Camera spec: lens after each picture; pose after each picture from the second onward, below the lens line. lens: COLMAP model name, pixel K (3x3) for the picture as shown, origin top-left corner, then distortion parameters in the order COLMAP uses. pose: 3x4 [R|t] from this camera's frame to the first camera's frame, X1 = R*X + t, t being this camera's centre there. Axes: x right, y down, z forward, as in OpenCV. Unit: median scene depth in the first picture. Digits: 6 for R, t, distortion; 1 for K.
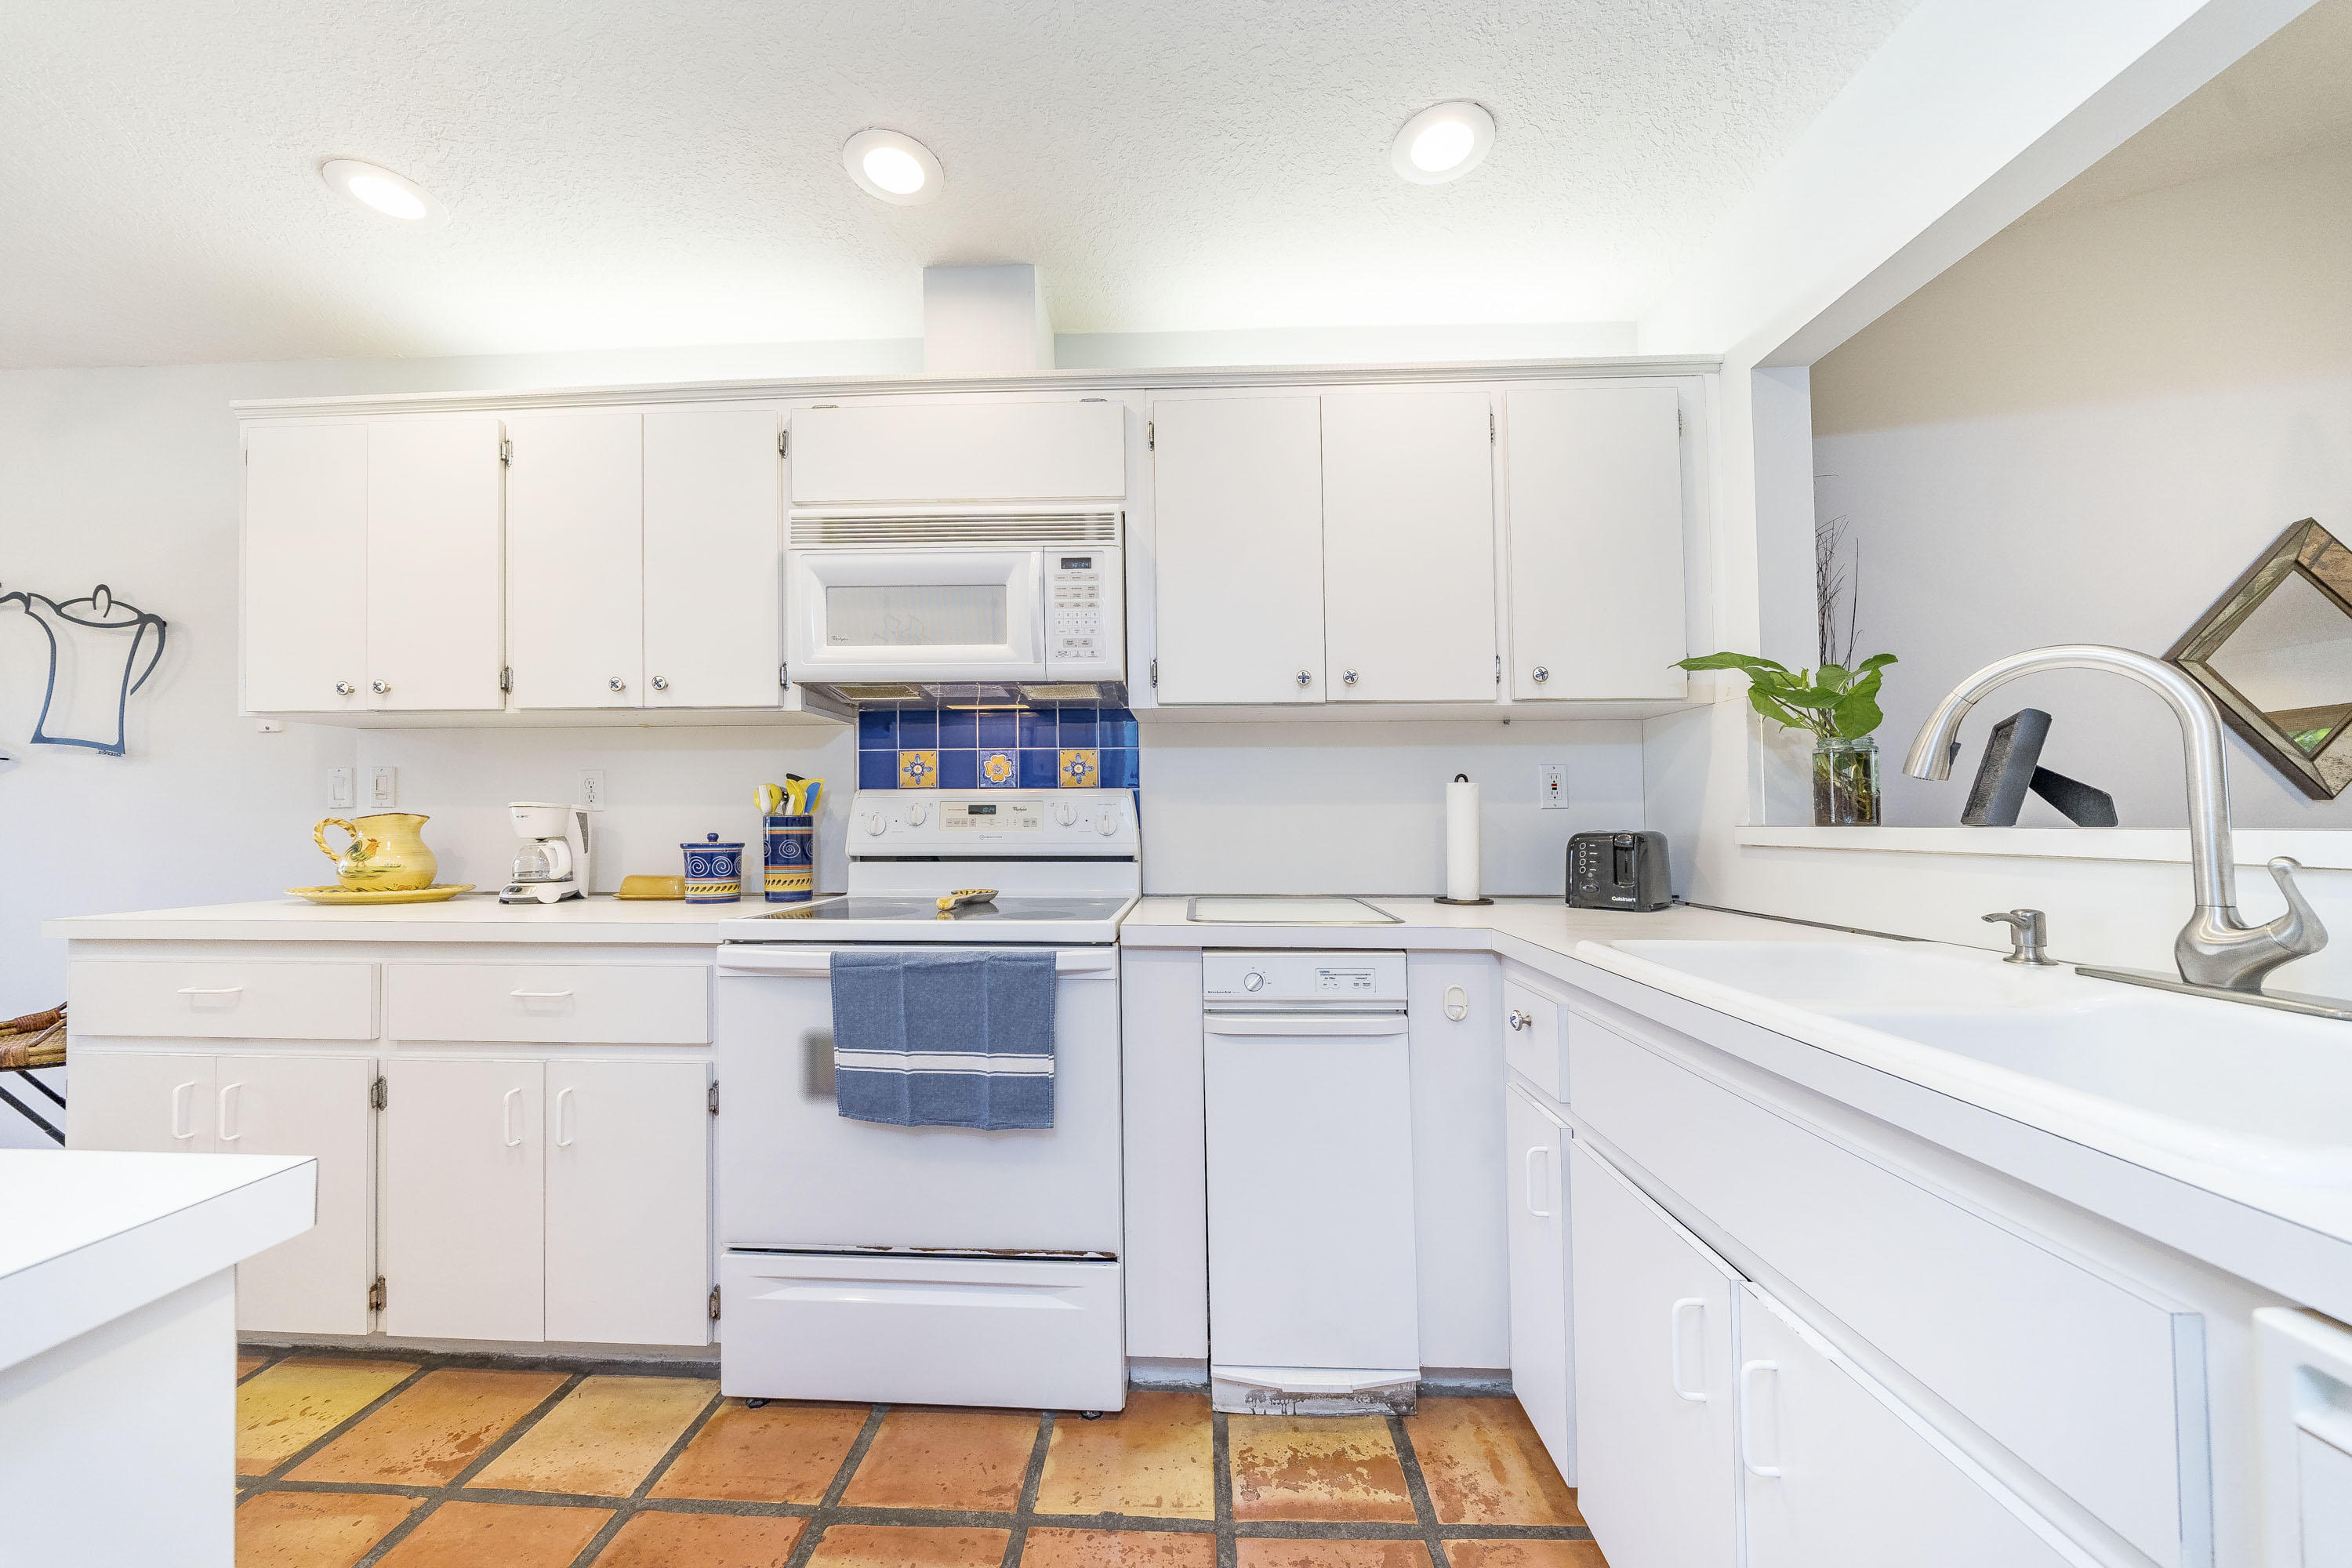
lens RADIAL K [[814.8, 0, 1166.2], [0, 814.8, 805.5], [0, 0, 1]] dist [-0.006330, -0.000126]
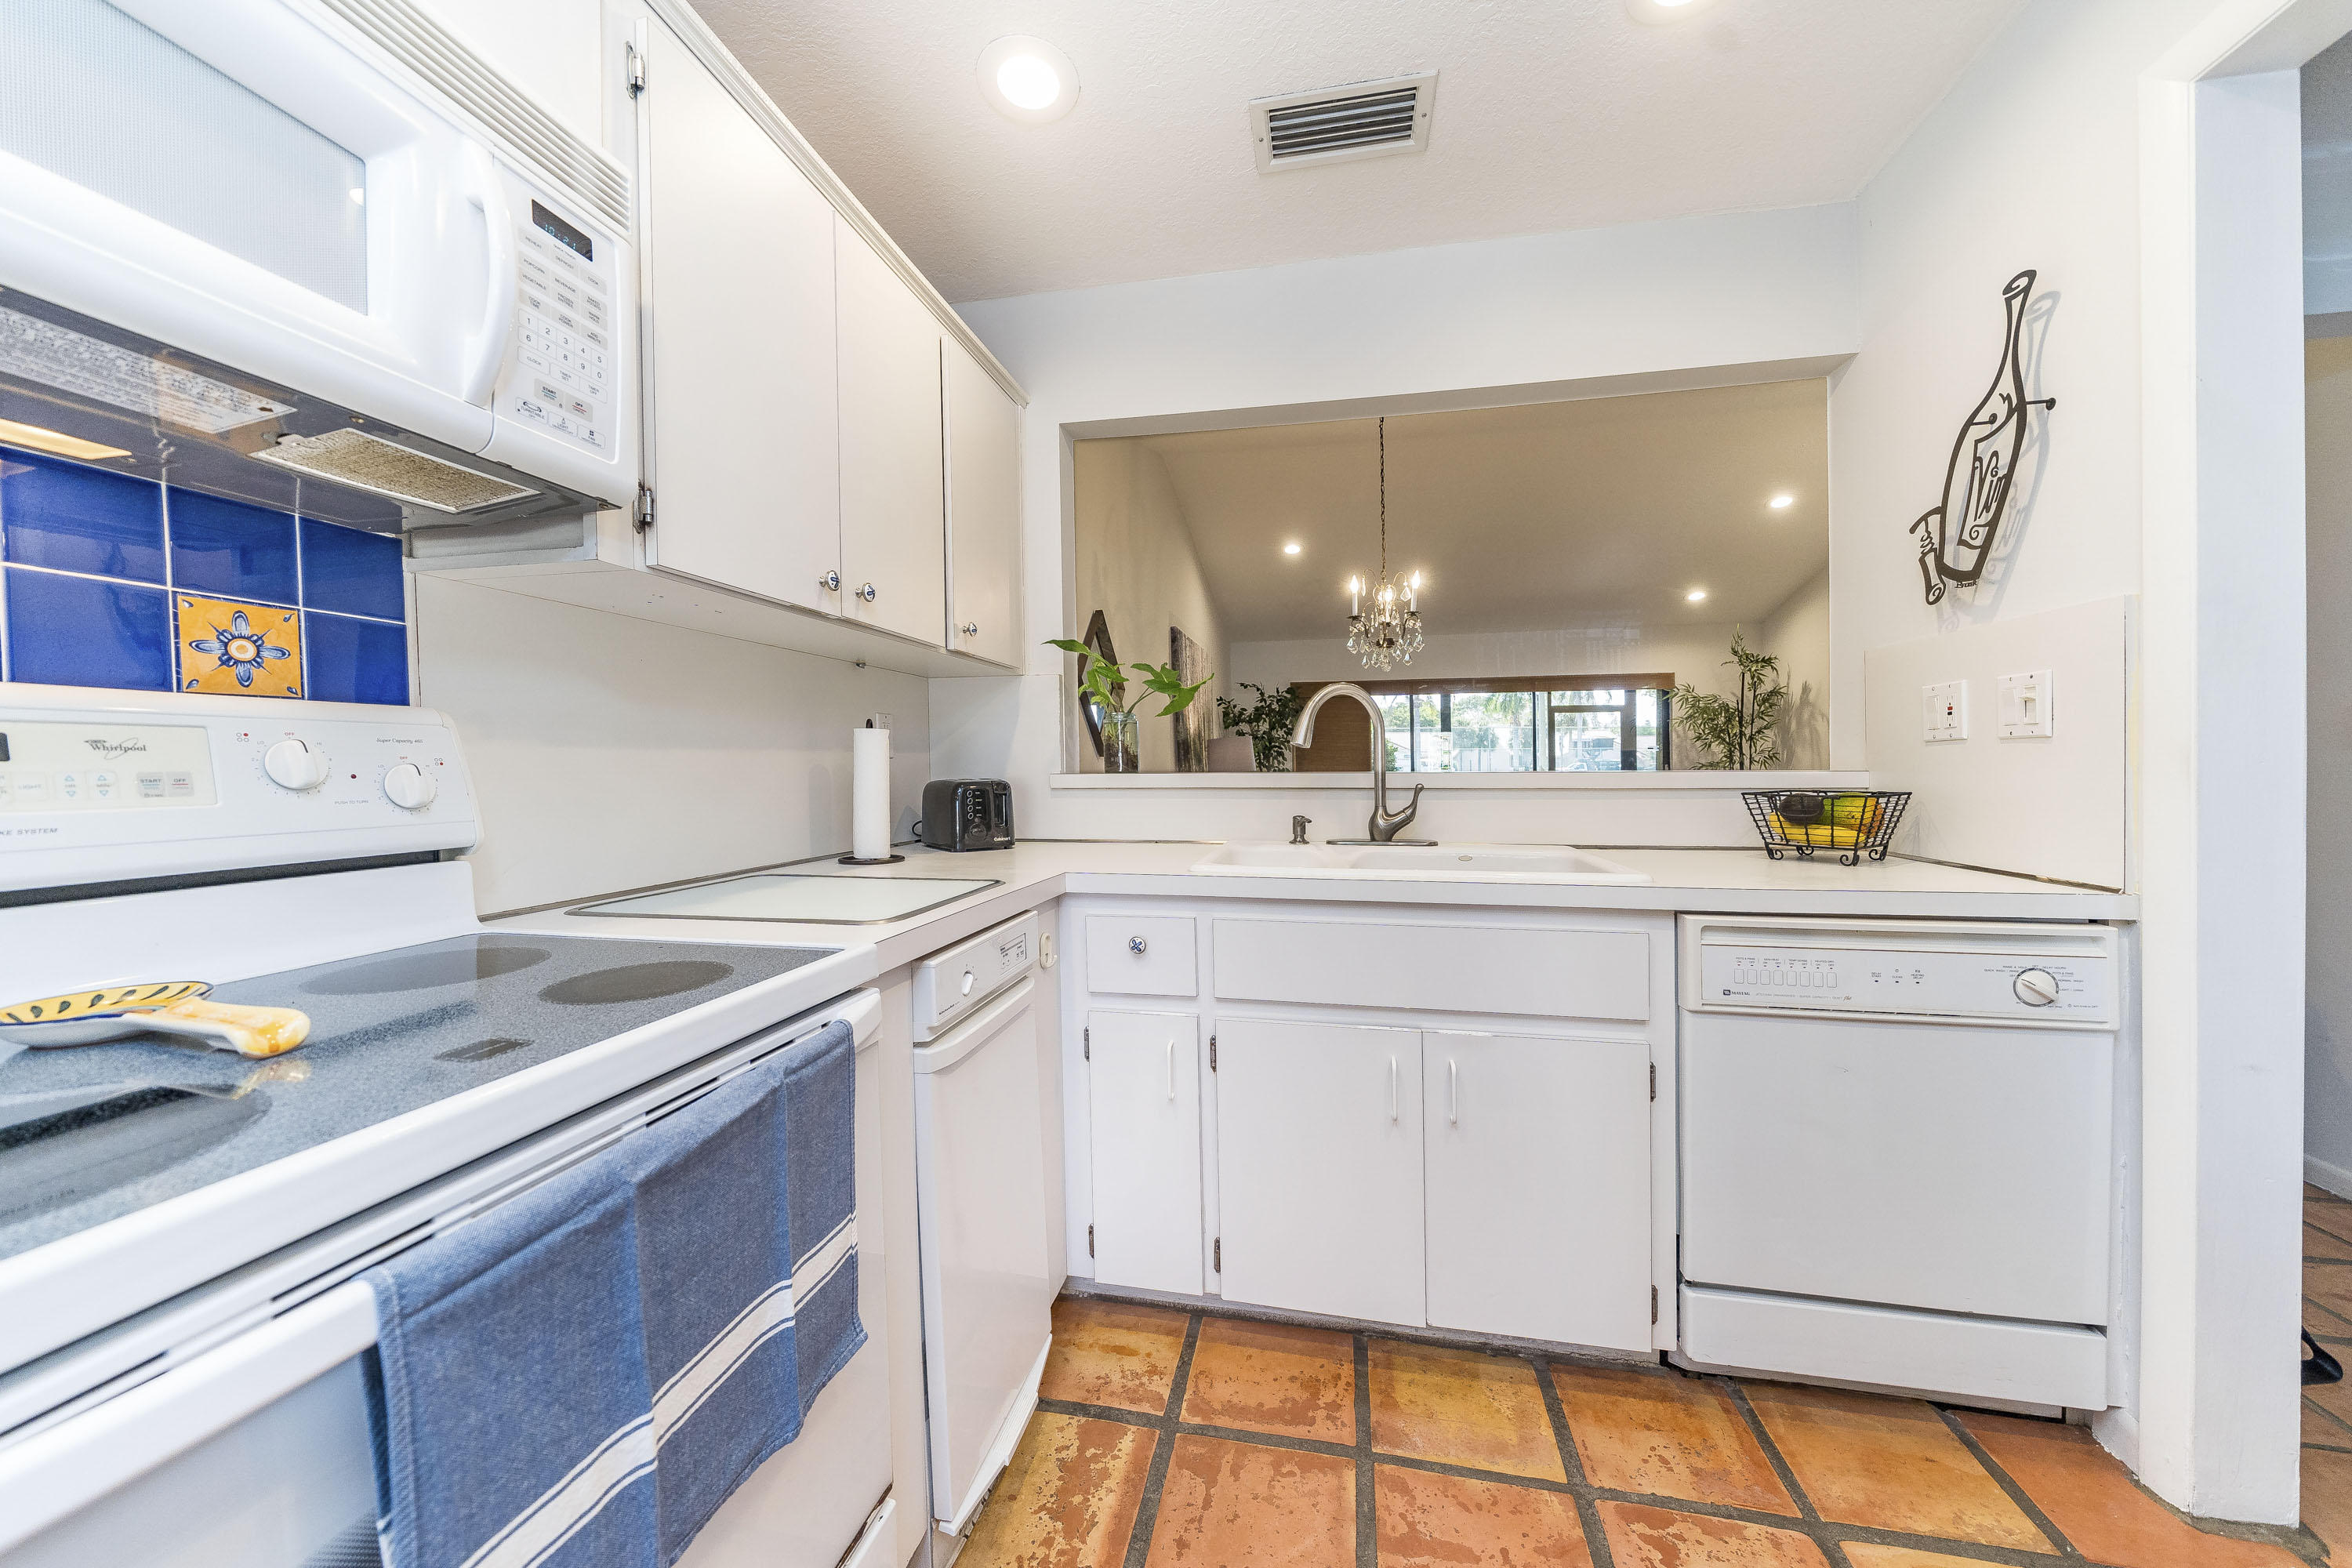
lens RADIAL K [[814.8, 0, 1174.1], [0, 814.8, 761.6], [0, 0, 1]] dist [-0.006330, -0.000126]
pose [[0.160618, 0.003672, 0.987010, -0.635312], [-0.016436, 0.999864, -0.001045, 0.005359], [-0.986880, -0.016055, 0.160656, 0.703905]]
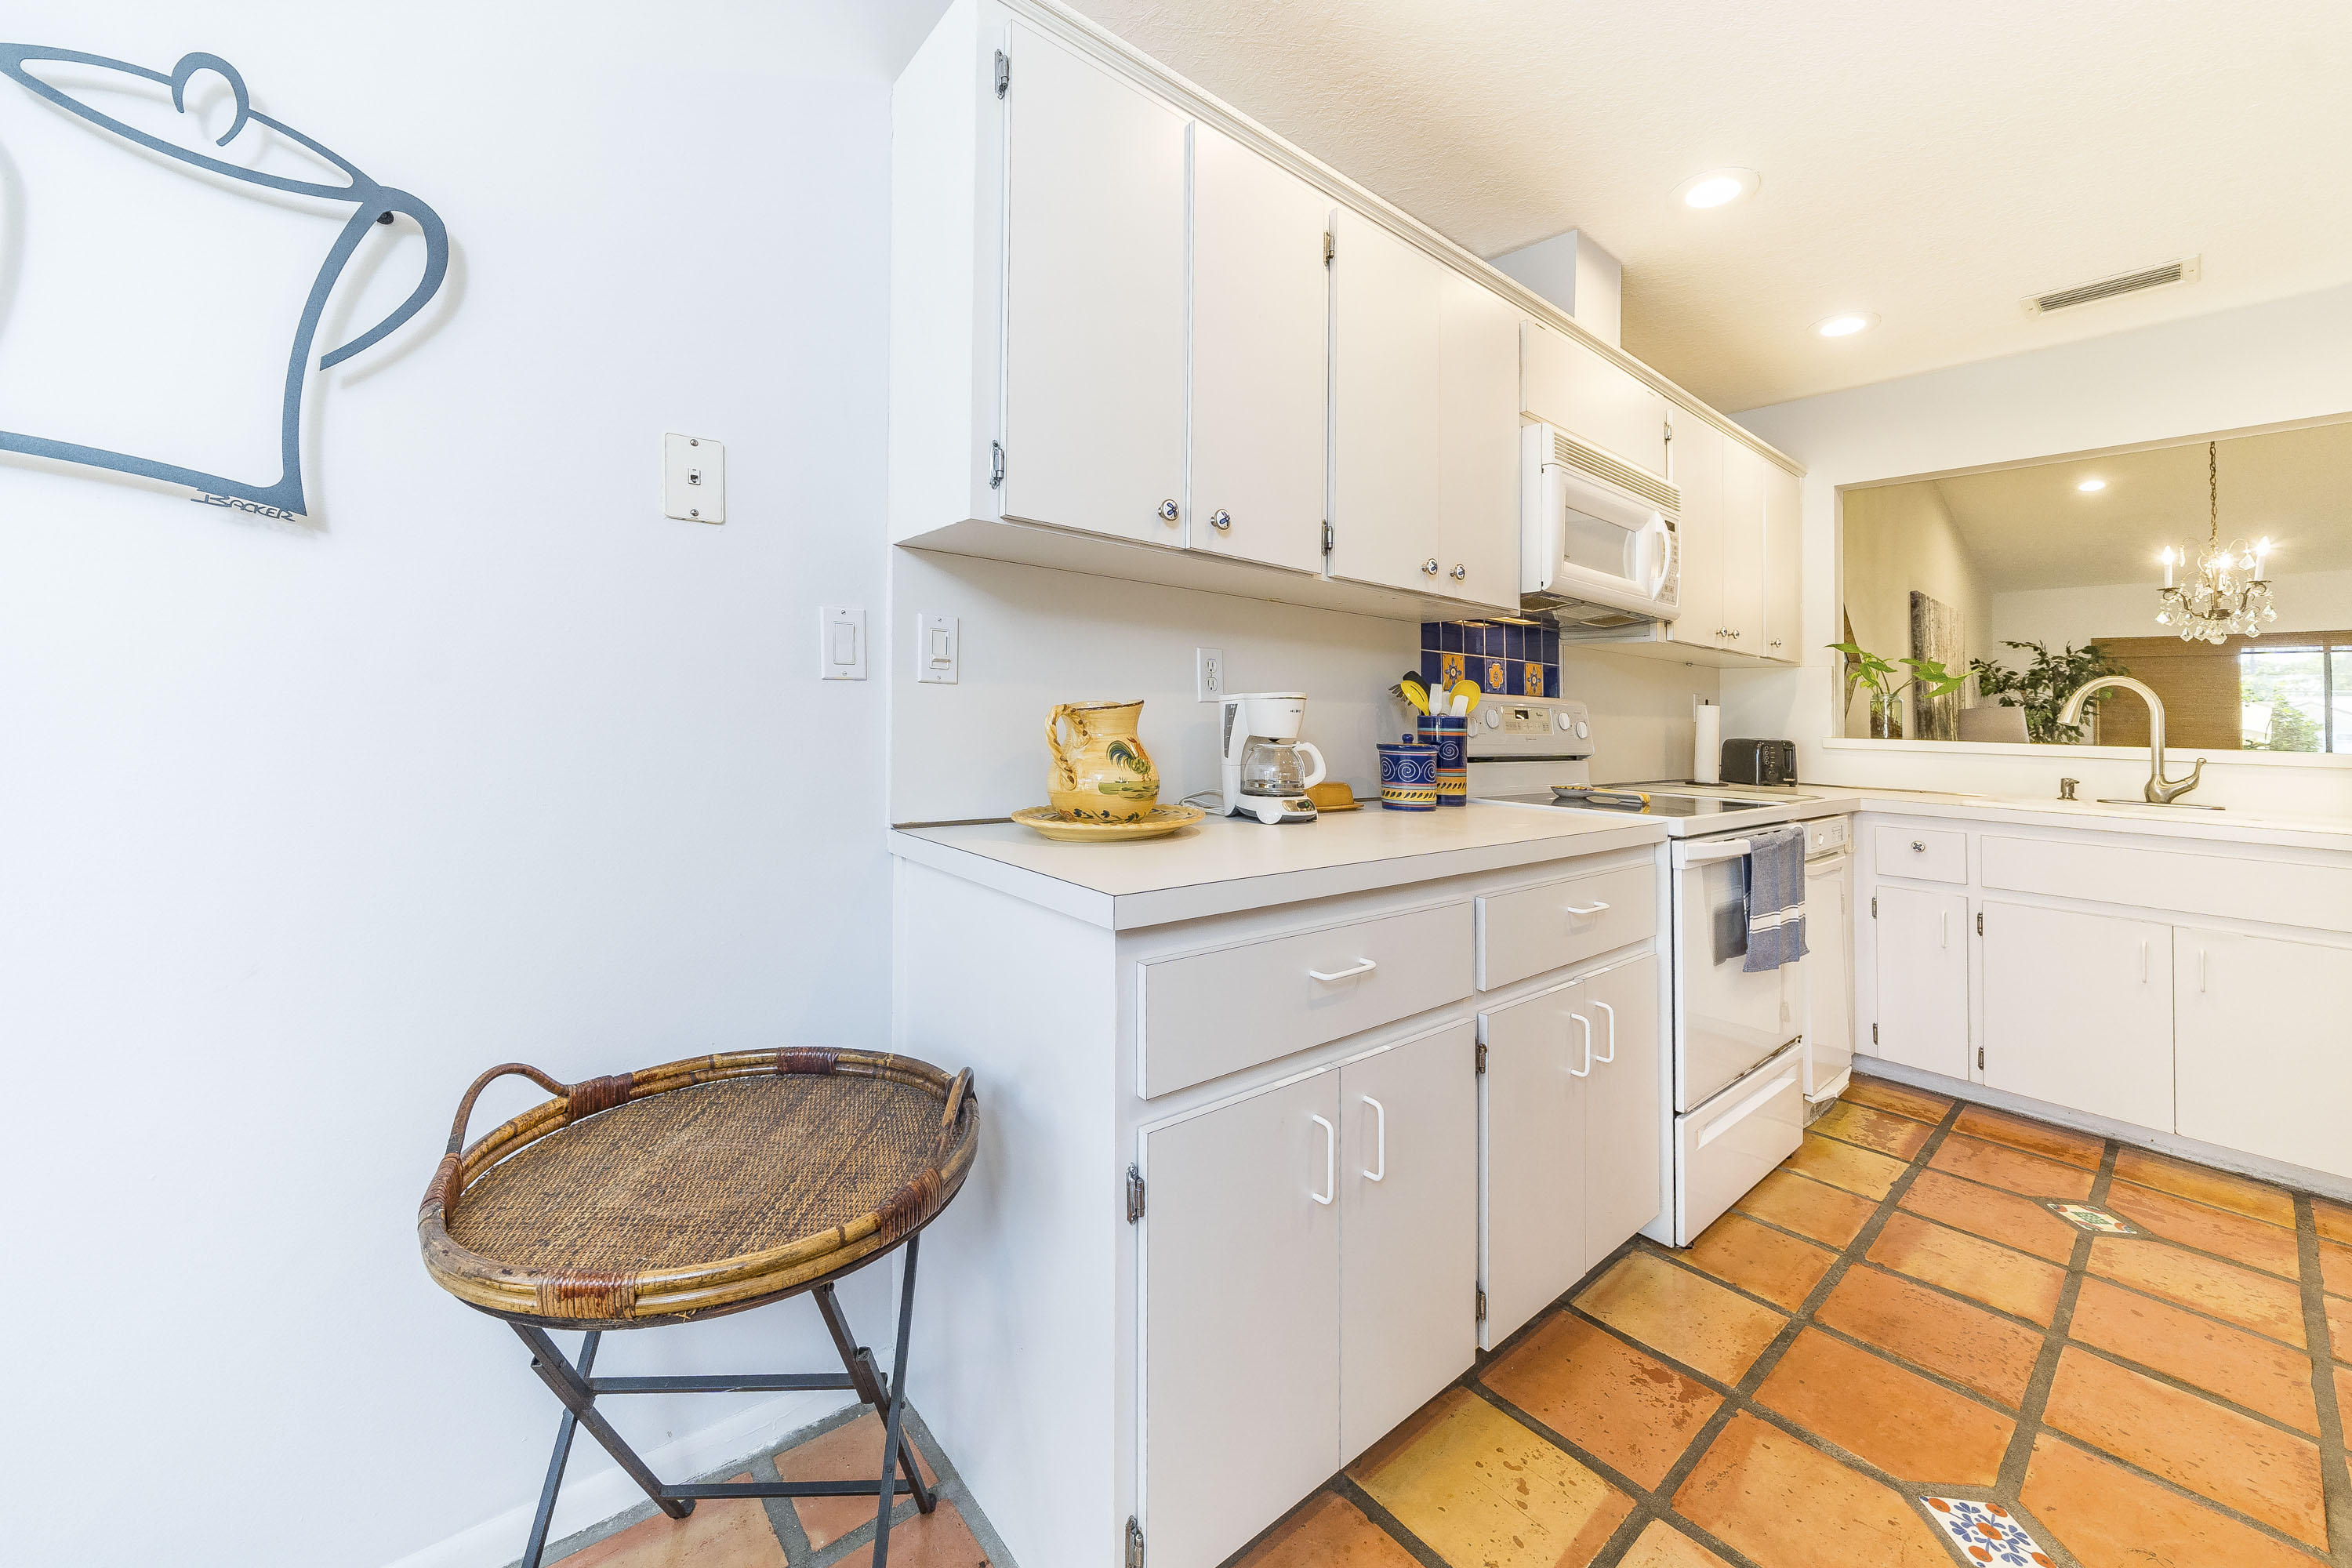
lens RADIAL K [[882.6, 0, 1186.5], [0, 882.6, 690.2], [0, 0, 1]] dist [-0.007251, 0.000032]
pose [[0.738485, 0.041866, 0.672969, -1.941247], [-0.045362, 0.998894, -0.012364, 0.011221], [-0.672742, -0.021397, 0.739567, 0.598842]]
